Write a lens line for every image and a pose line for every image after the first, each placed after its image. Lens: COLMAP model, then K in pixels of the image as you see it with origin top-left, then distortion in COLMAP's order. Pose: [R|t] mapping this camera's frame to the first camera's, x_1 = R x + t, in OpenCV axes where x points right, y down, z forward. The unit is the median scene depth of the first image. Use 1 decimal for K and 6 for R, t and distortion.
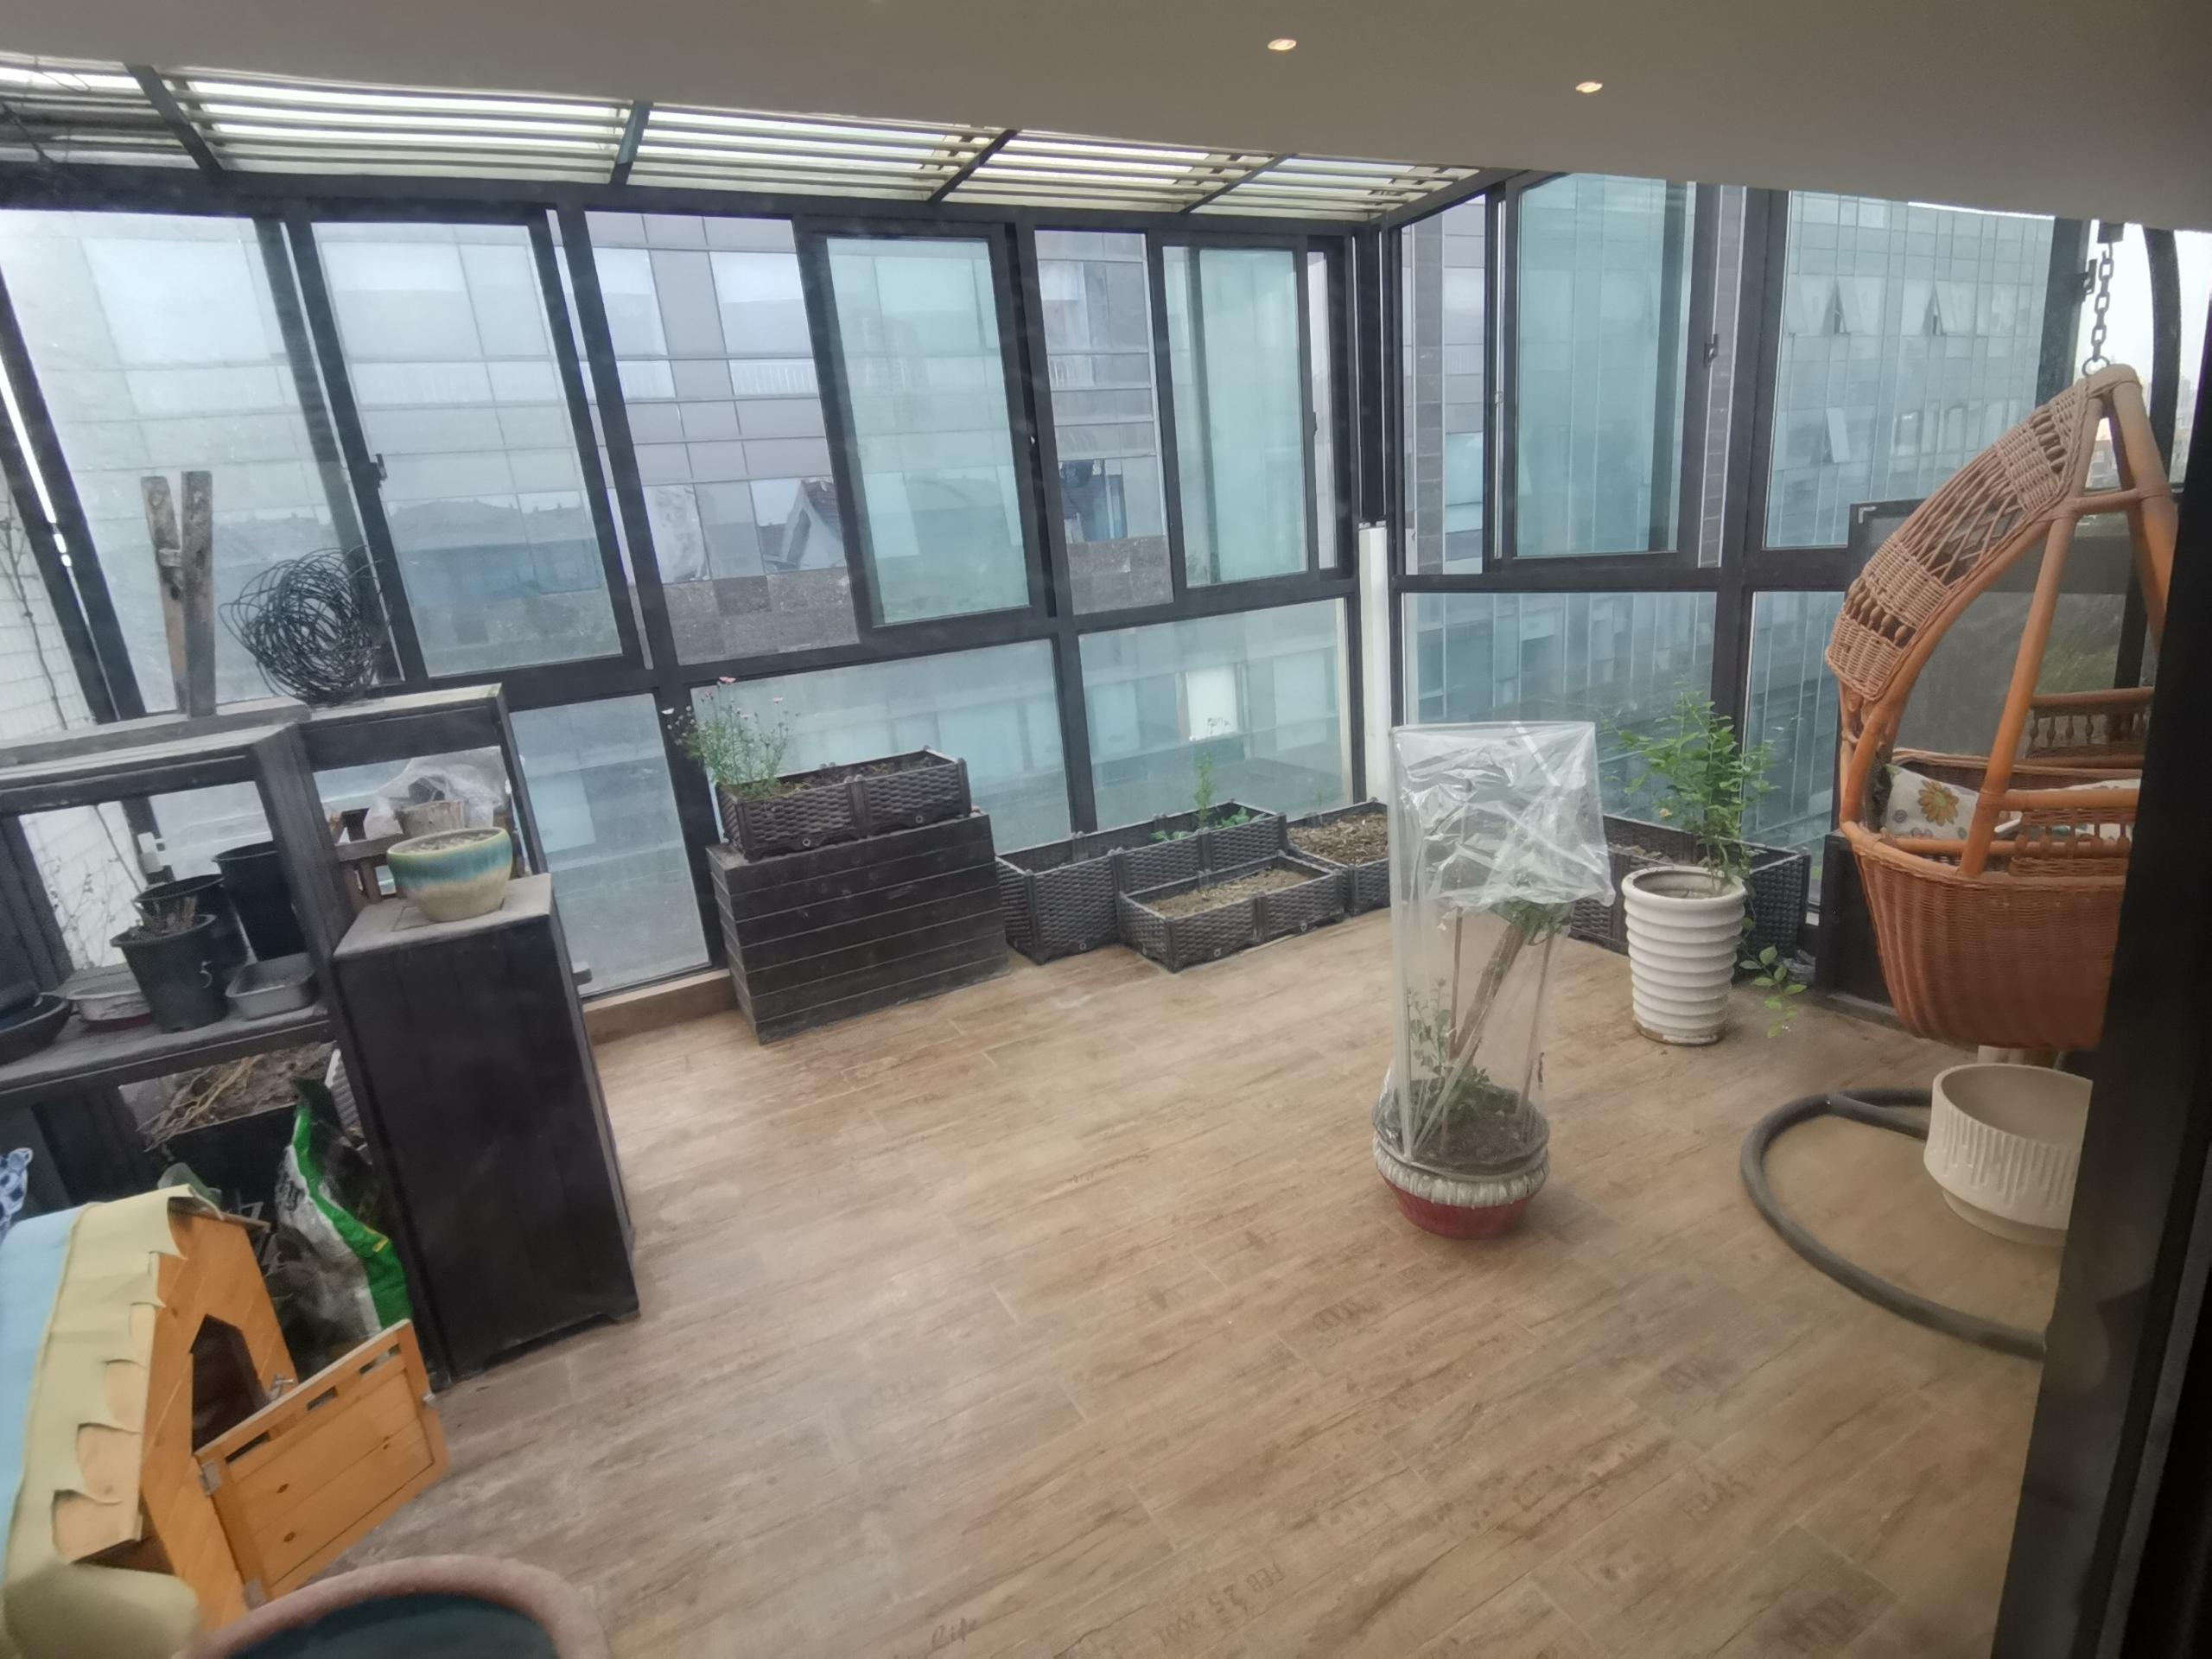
lens RADIAL K [[1093.4, 0, 1106.6], [0, 1093.4, 838.2], [0, 0, 1]] dist [-0.003425, -0.002242]
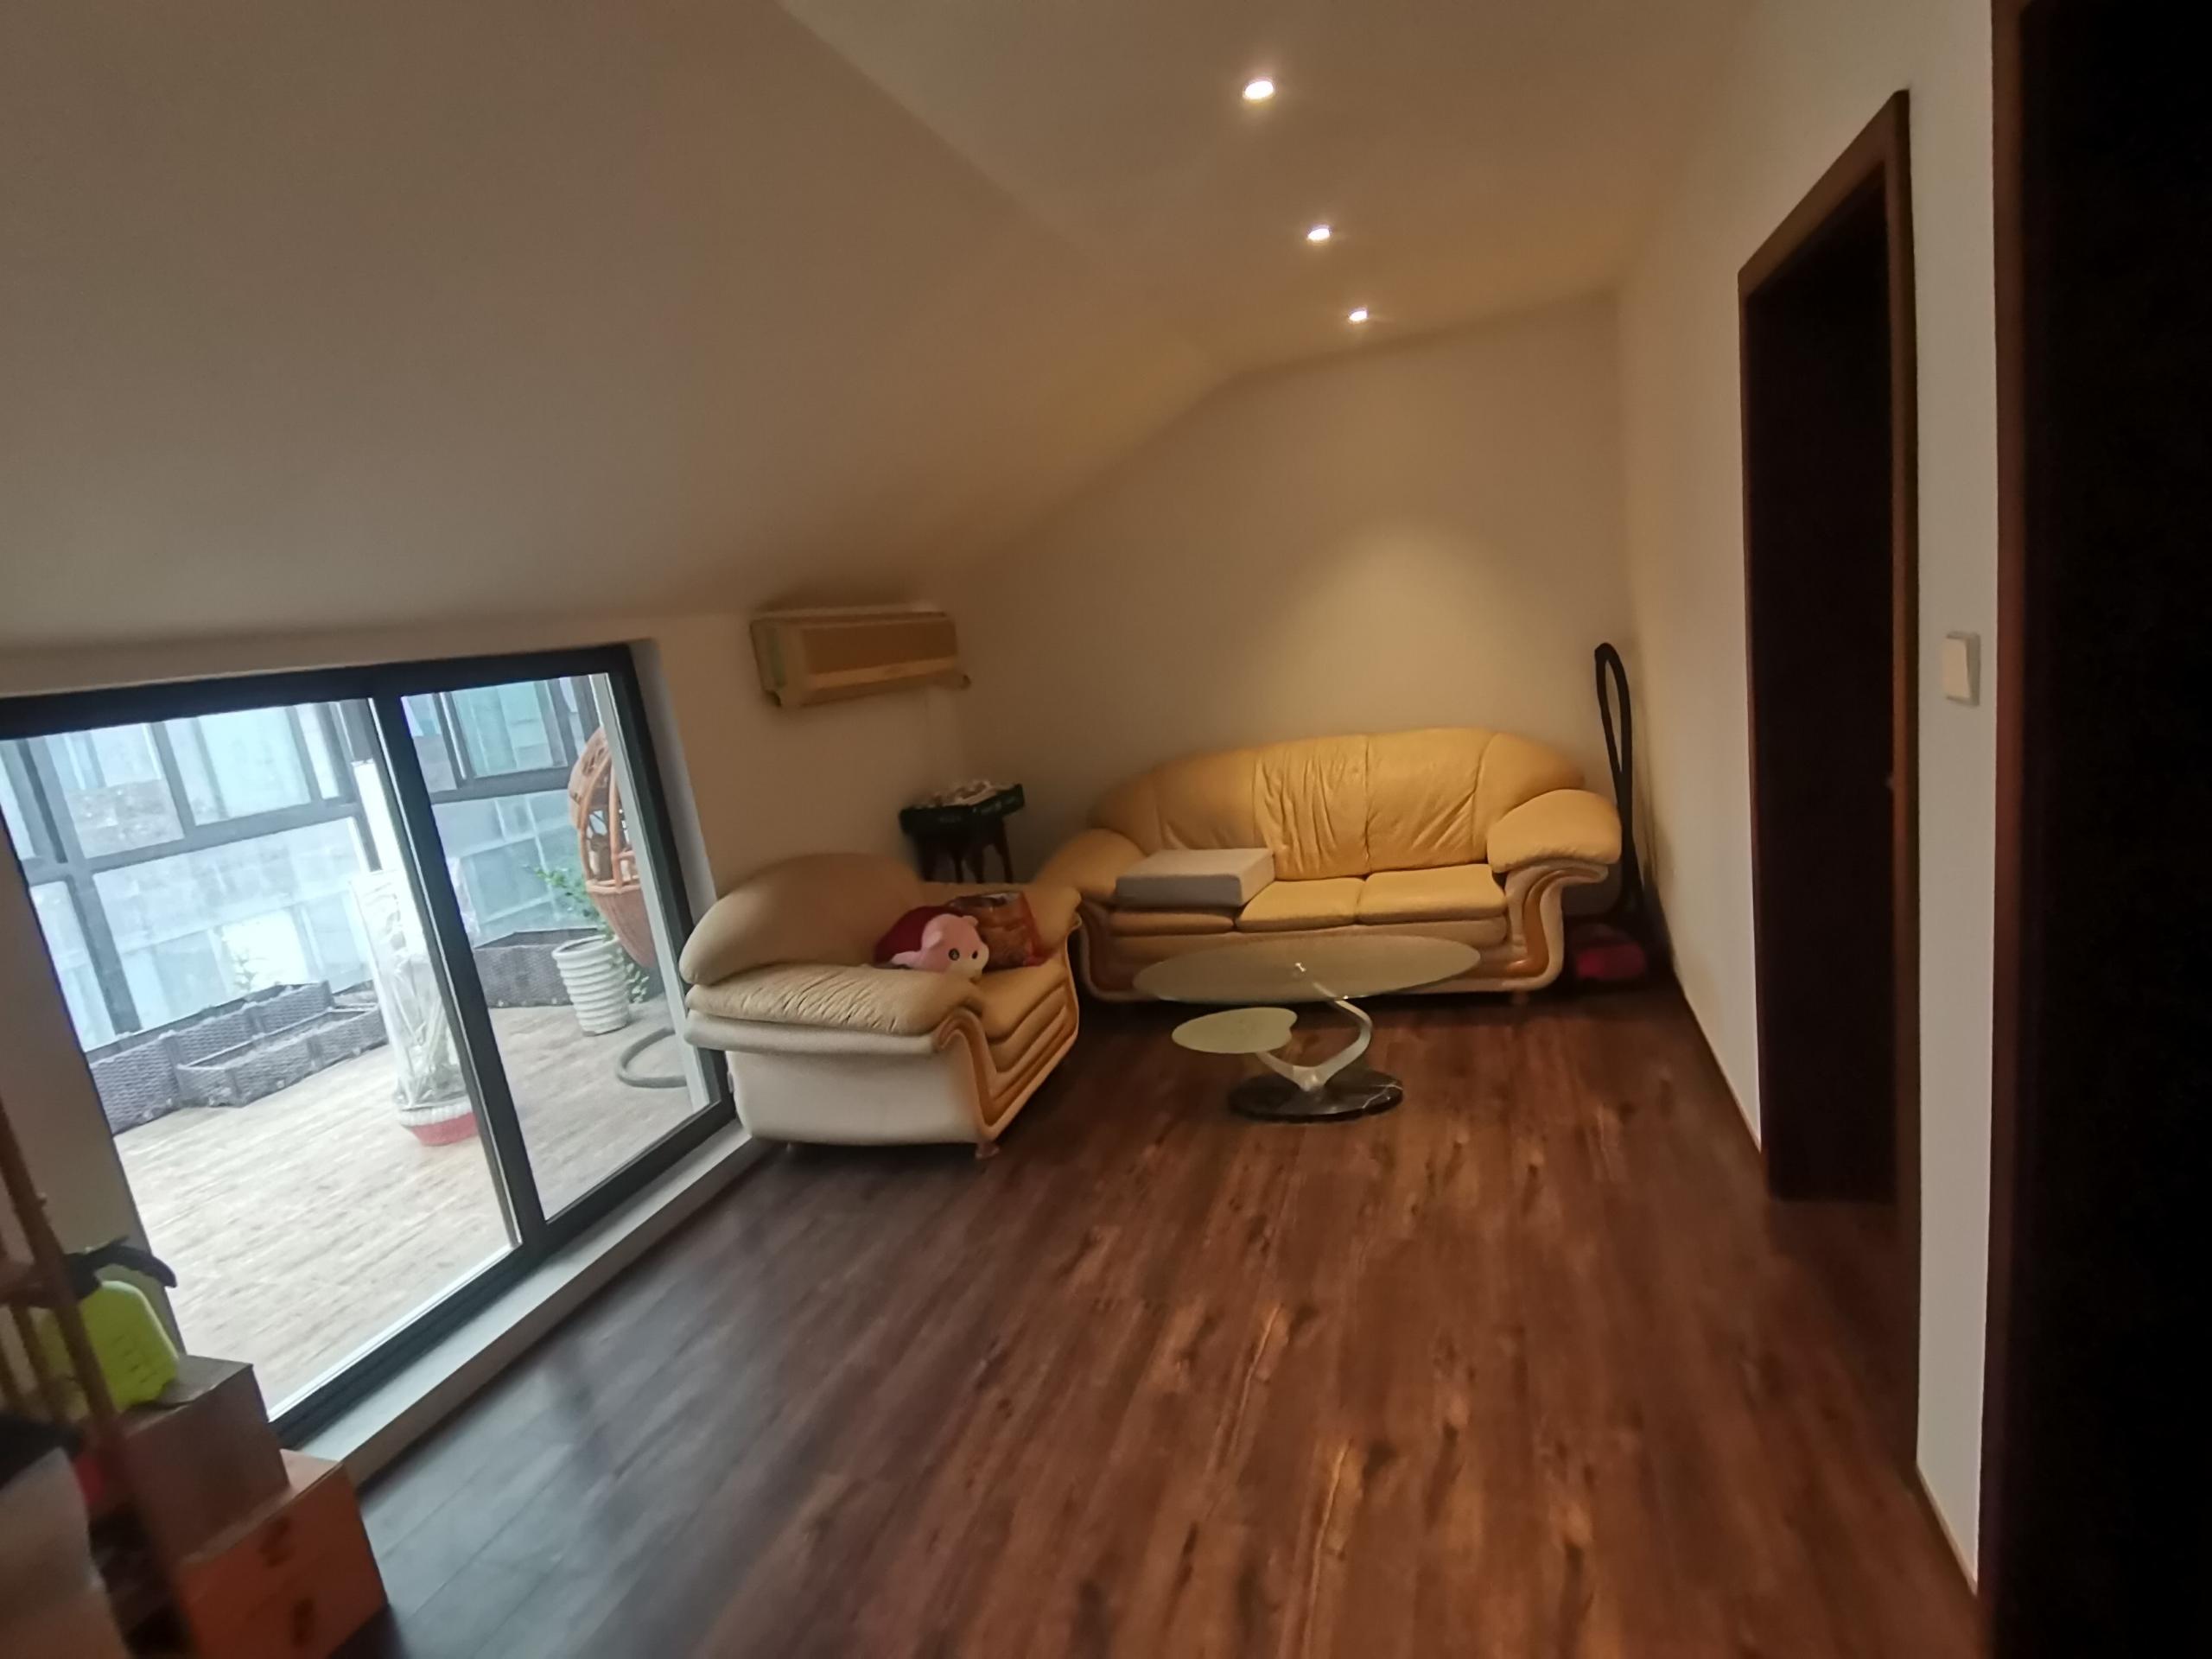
lens RADIAL K [[1093.4, 0, 1111.5], [0, 1093.4, 834.8], [0, 0, 1]] dist [-0.003425, -0.002242]
pose [[0.714159, -0.147714, 0.684221, -0.036480], [0.265674, 0.961539, -0.069715, 0.158948], [-0.647607, 0.231567, 0.725935, -0.633556]]
